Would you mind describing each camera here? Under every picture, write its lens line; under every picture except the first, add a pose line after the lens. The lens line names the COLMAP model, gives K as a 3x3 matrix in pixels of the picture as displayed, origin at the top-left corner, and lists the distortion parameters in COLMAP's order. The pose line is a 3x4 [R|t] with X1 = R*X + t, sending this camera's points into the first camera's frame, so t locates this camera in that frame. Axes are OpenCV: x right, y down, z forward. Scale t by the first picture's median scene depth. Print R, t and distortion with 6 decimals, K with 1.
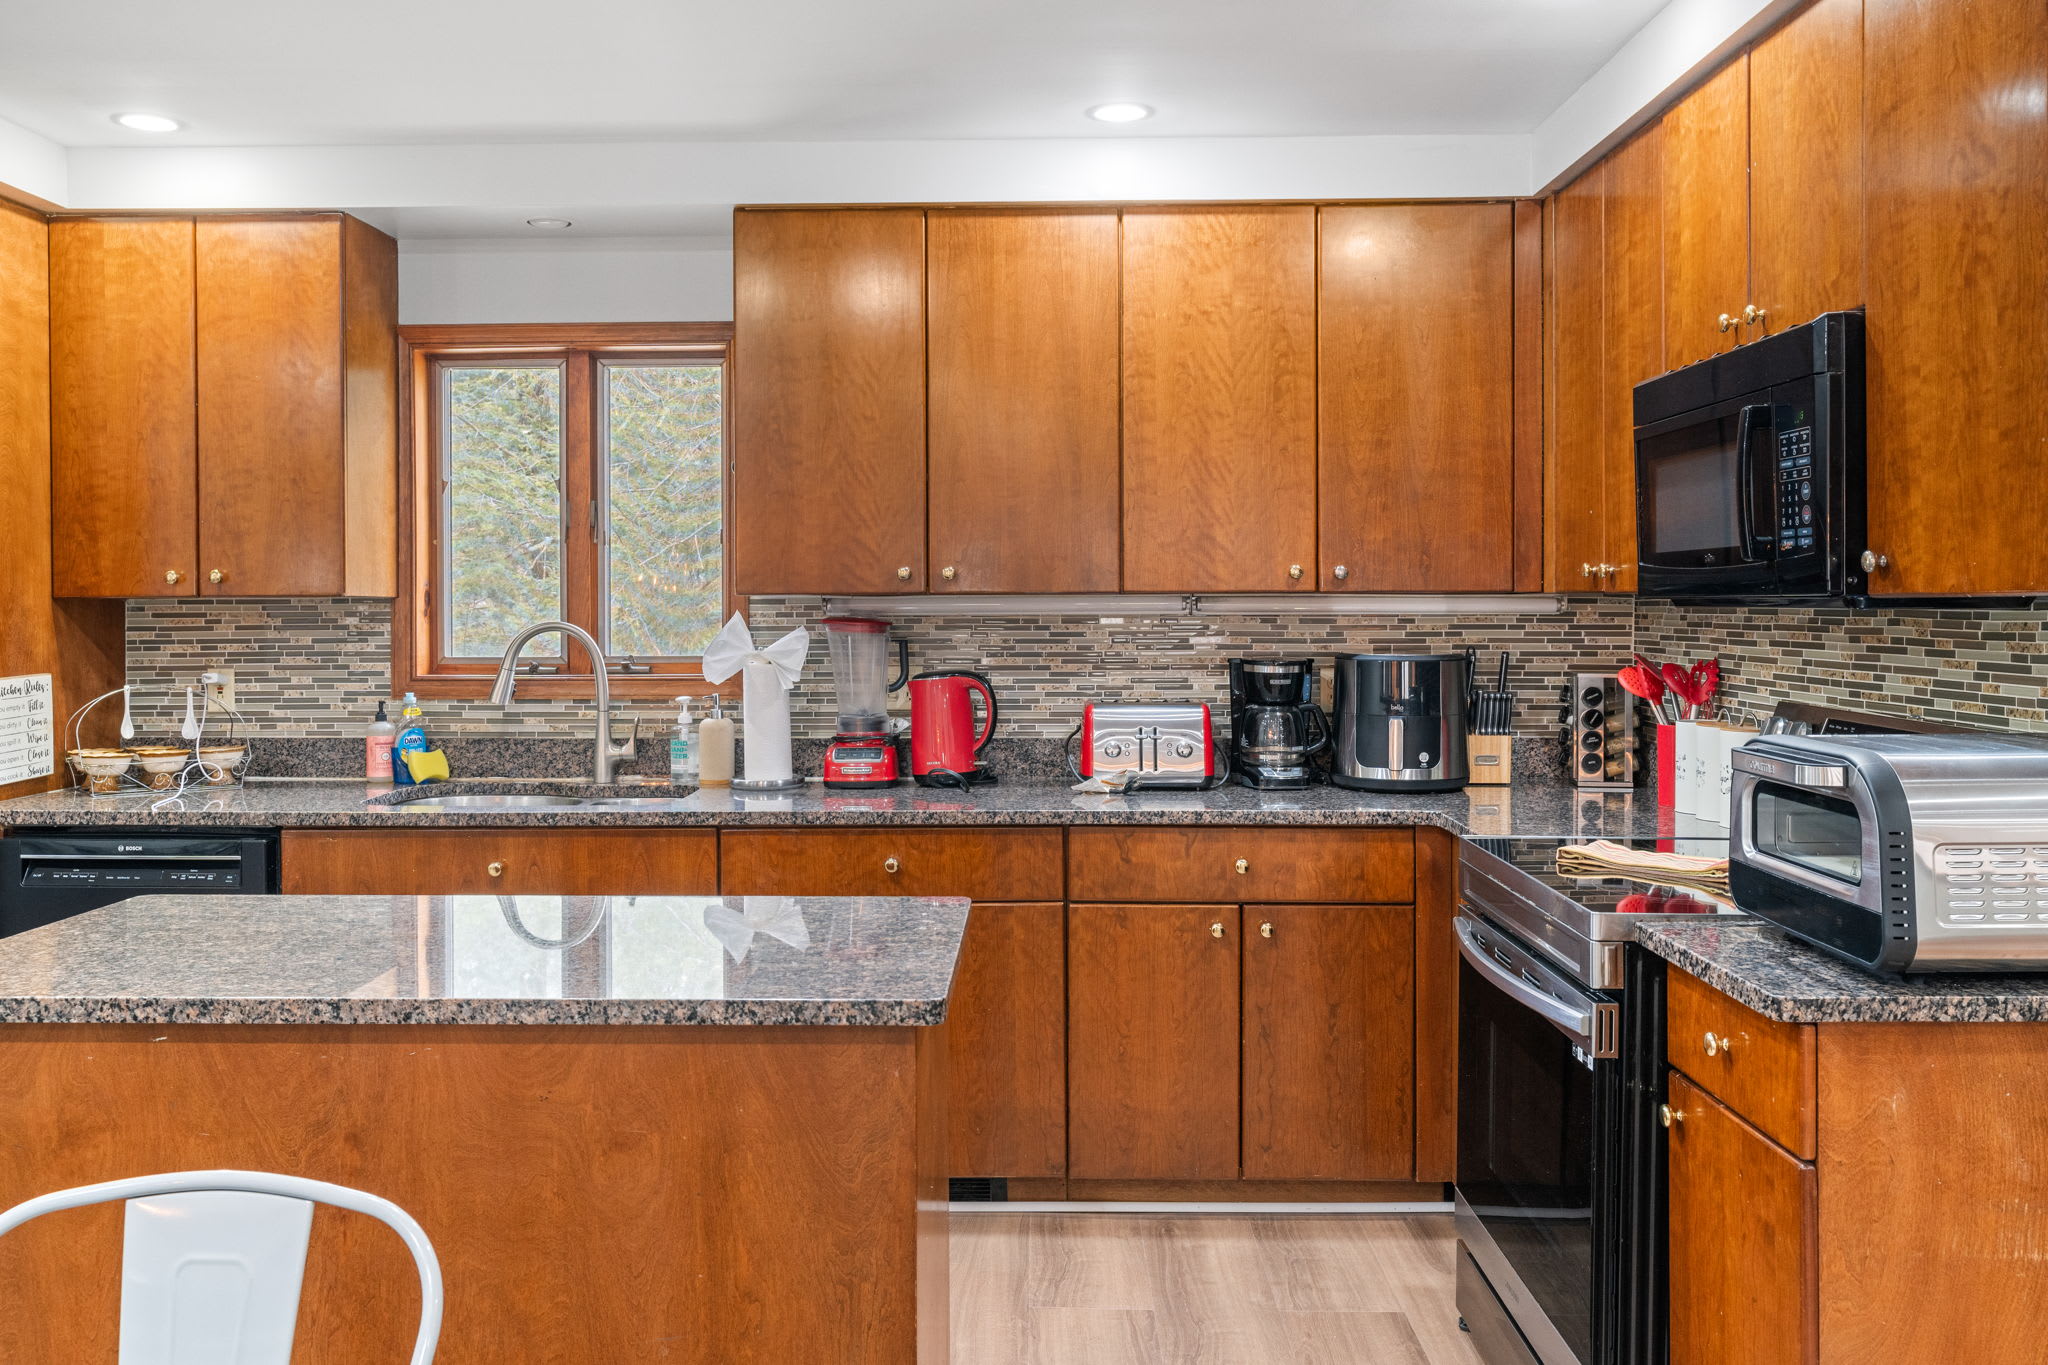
lens RADIAL K [[1648.8, 0, 1018.1], [0, 1648.8, 620.1], [0, 0, 1]] dist [0.009816, -0.004207]
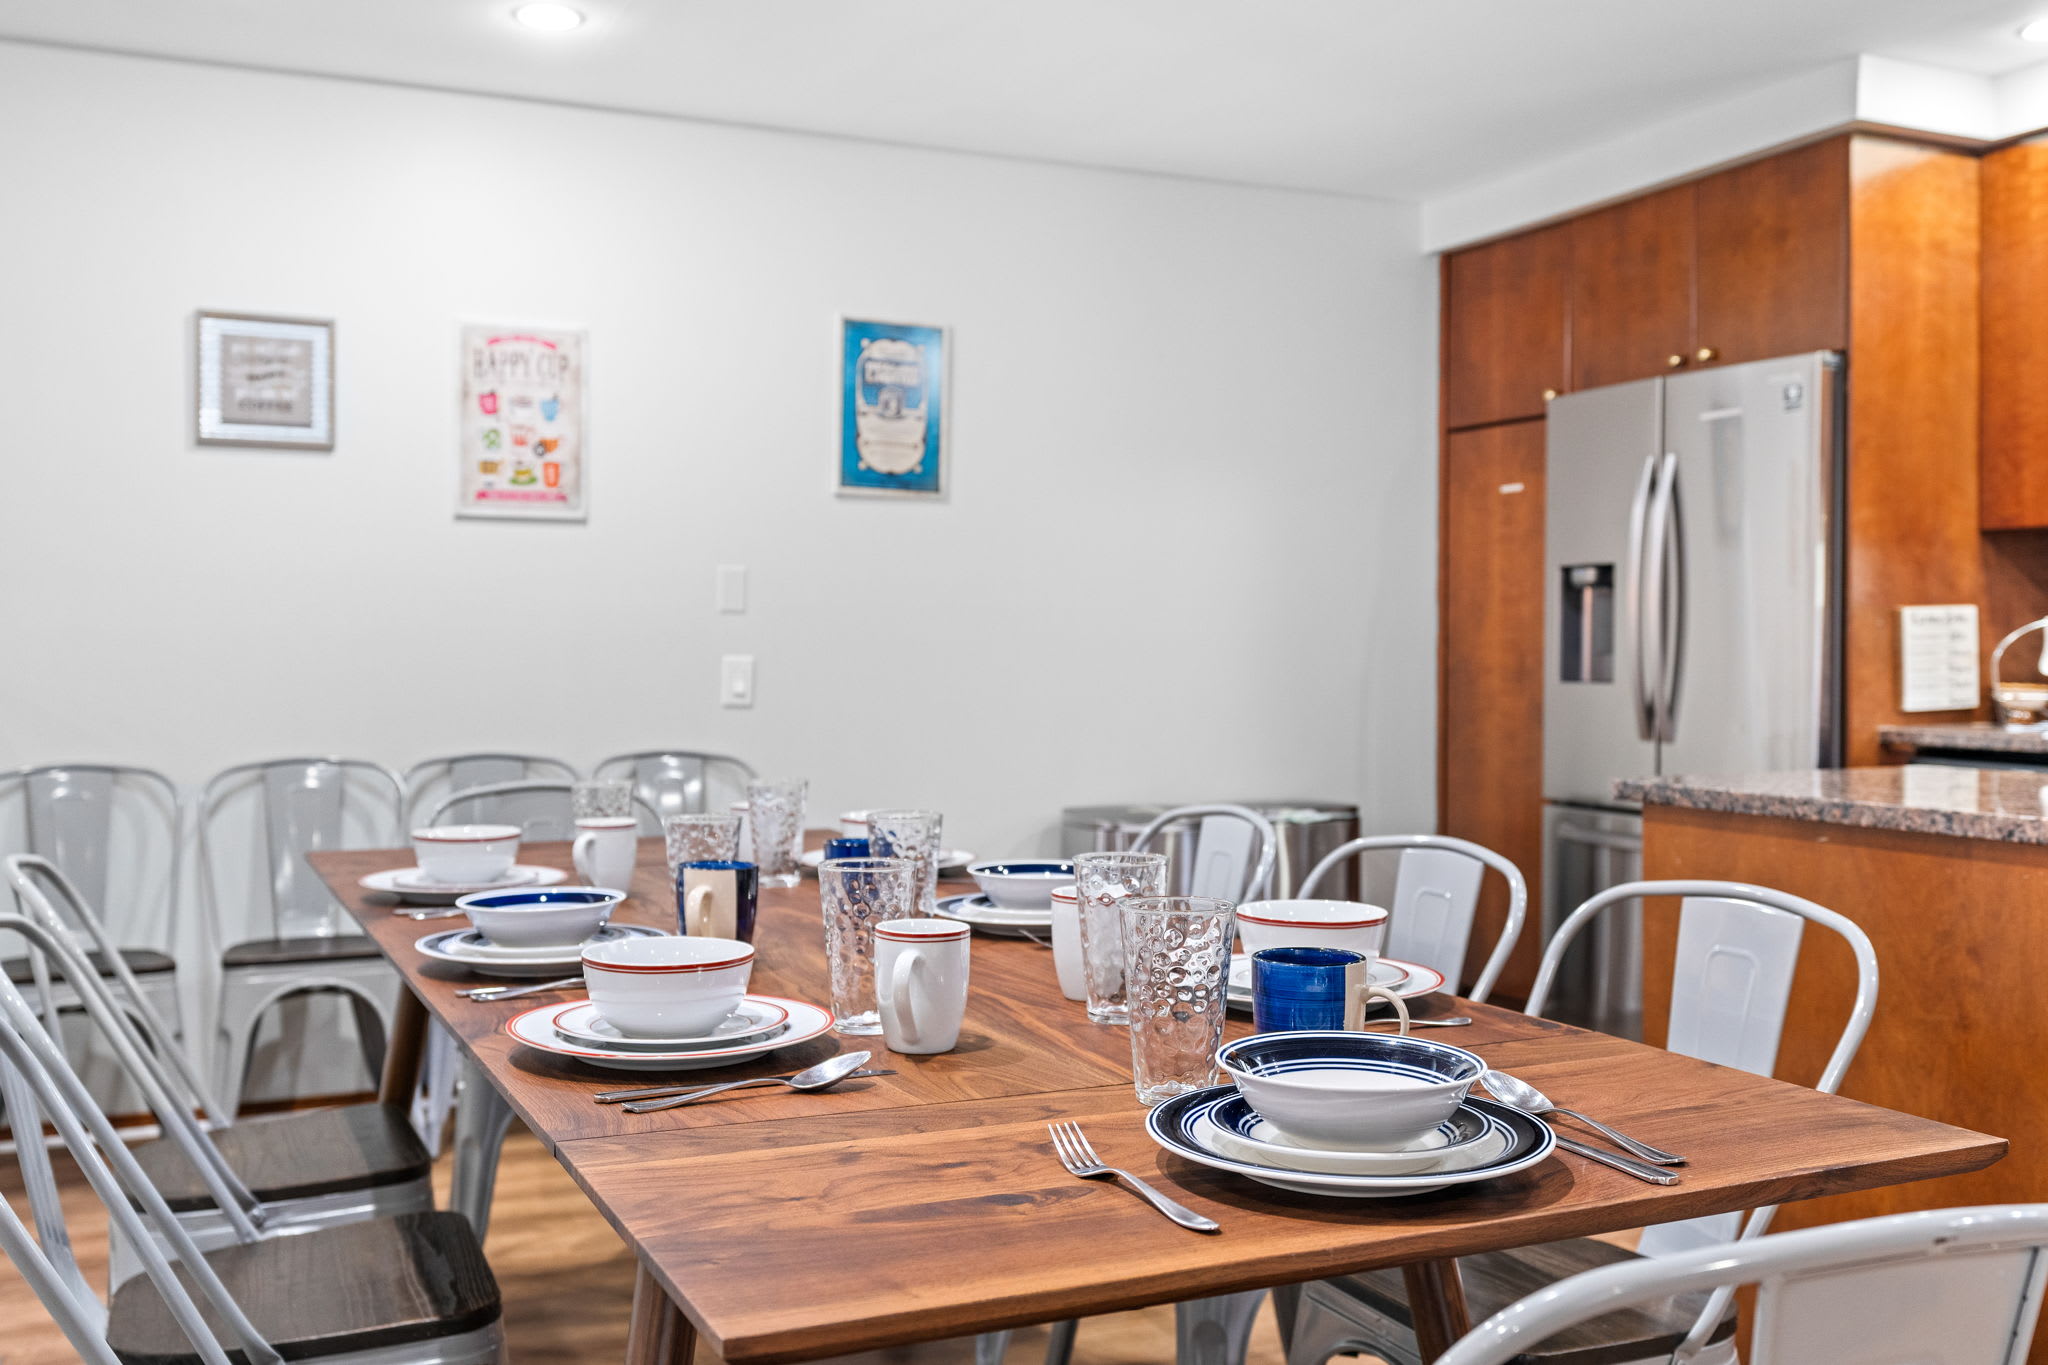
lens RADIAL K [[1890.2, 0, 962.5], [0, 1890.2, 661.9], [0, 0, 1]] dist [-0.000703, 0.000000]
pose [[0.412884, 0.007816, -0.910750, 0.210211], [-0.008906, 0.999950, 0.004544, 0.067736], [0.910740, 0.006235, 0.412933, -0.032881]]
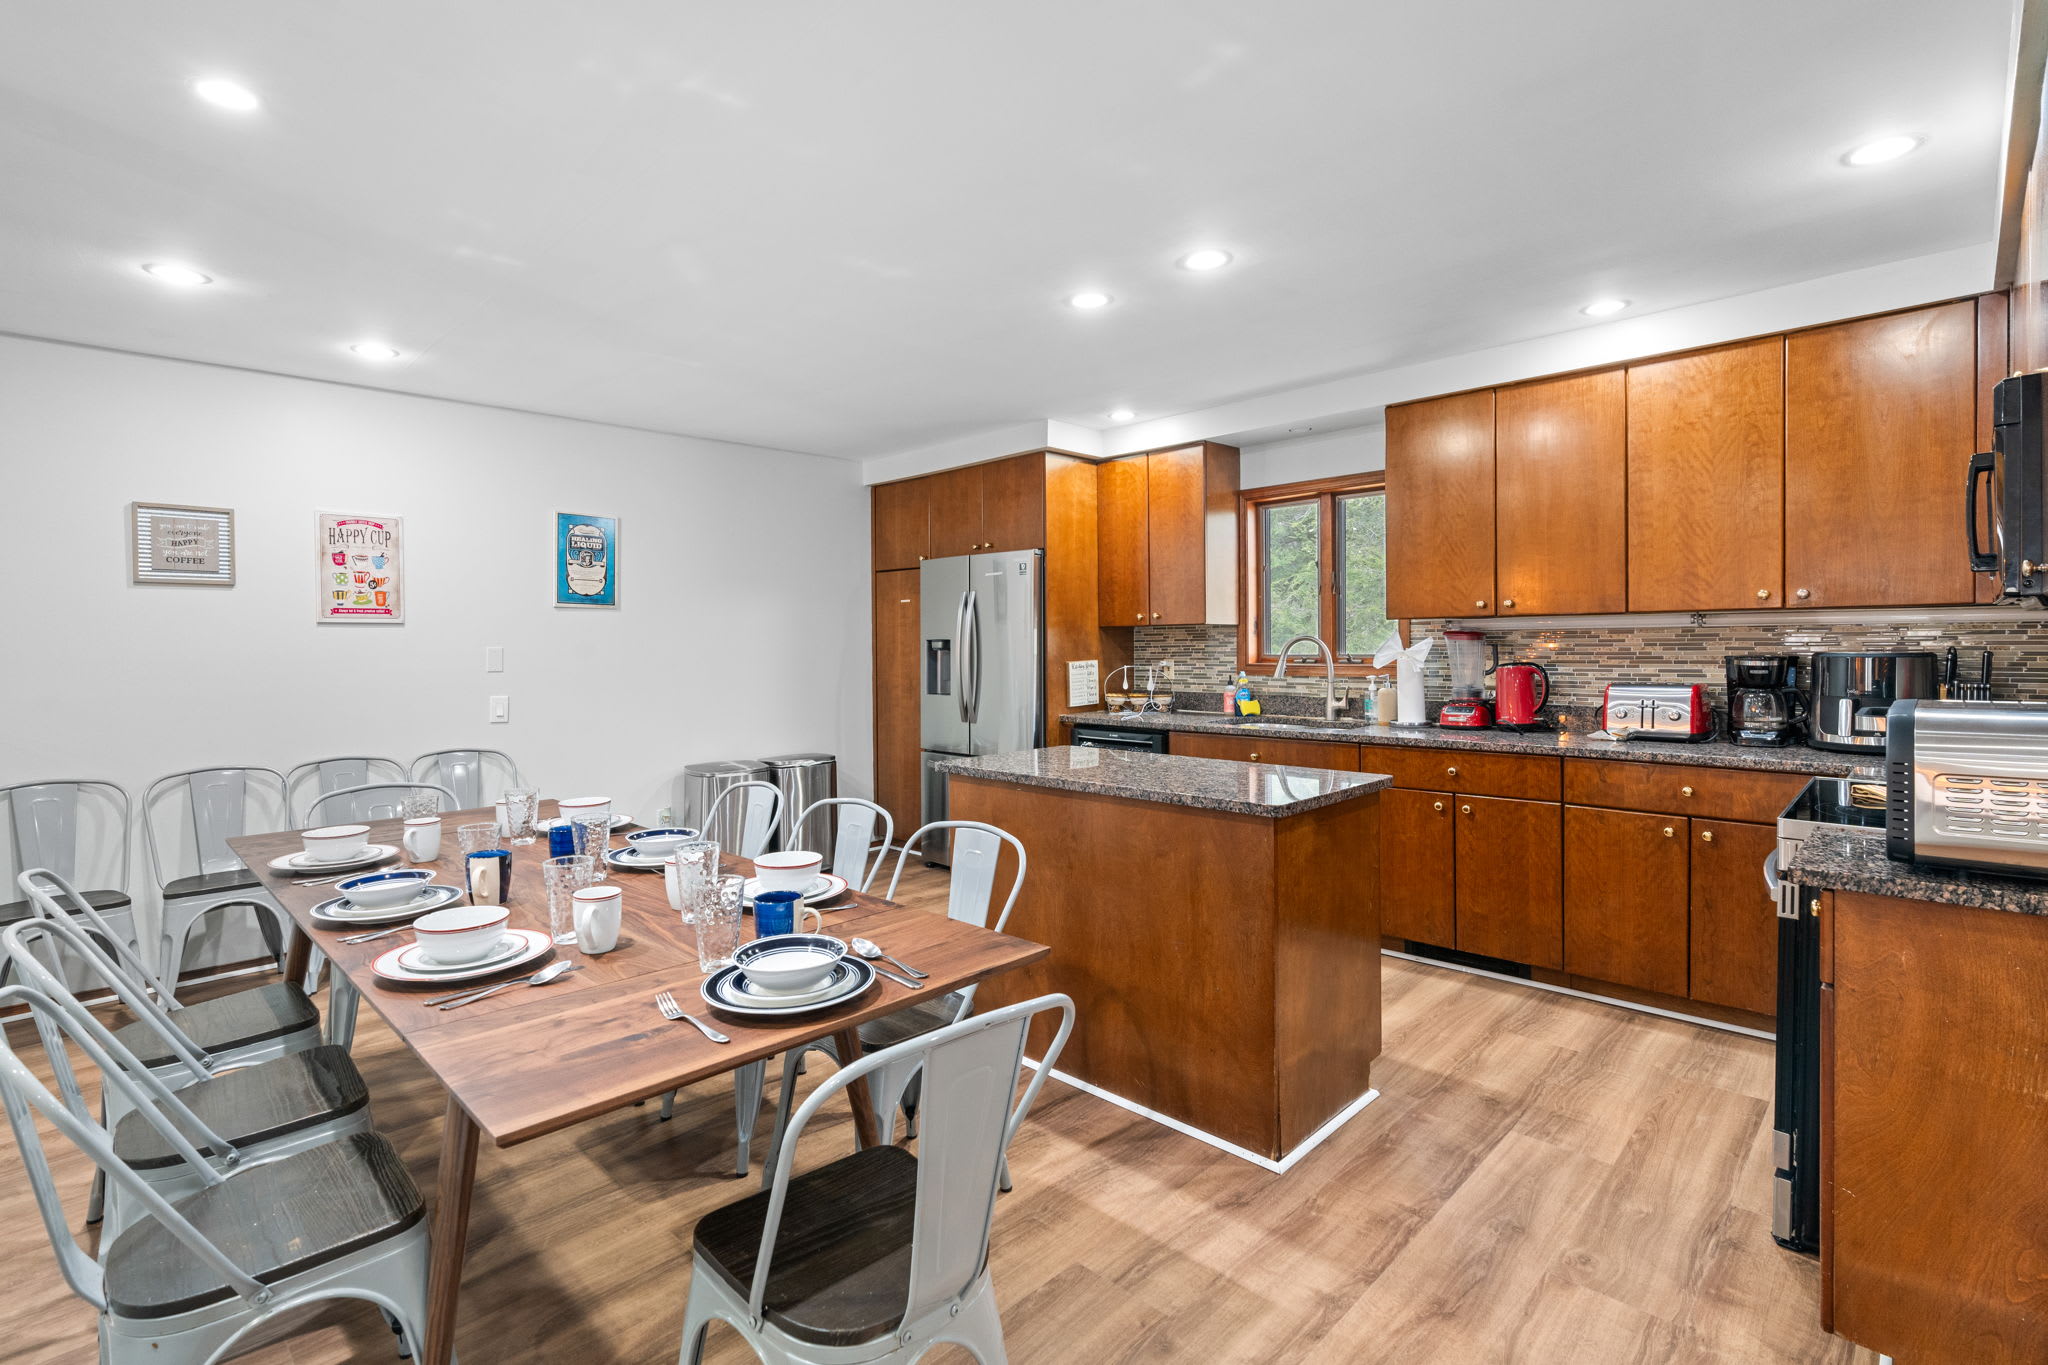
lens RADIAL K [[964.5, 0, 1007.3], [0, 964.5, 658.5], [0, 0, 1]] dist [-0.018859, 0.005973]
pose [[0.713169, 0.006516, -0.700961, 0.277677], [0.003040, 0.999919, 0.012389, 0.013650], [0.700985, -0.010967, 0.713092, -0.052850]]
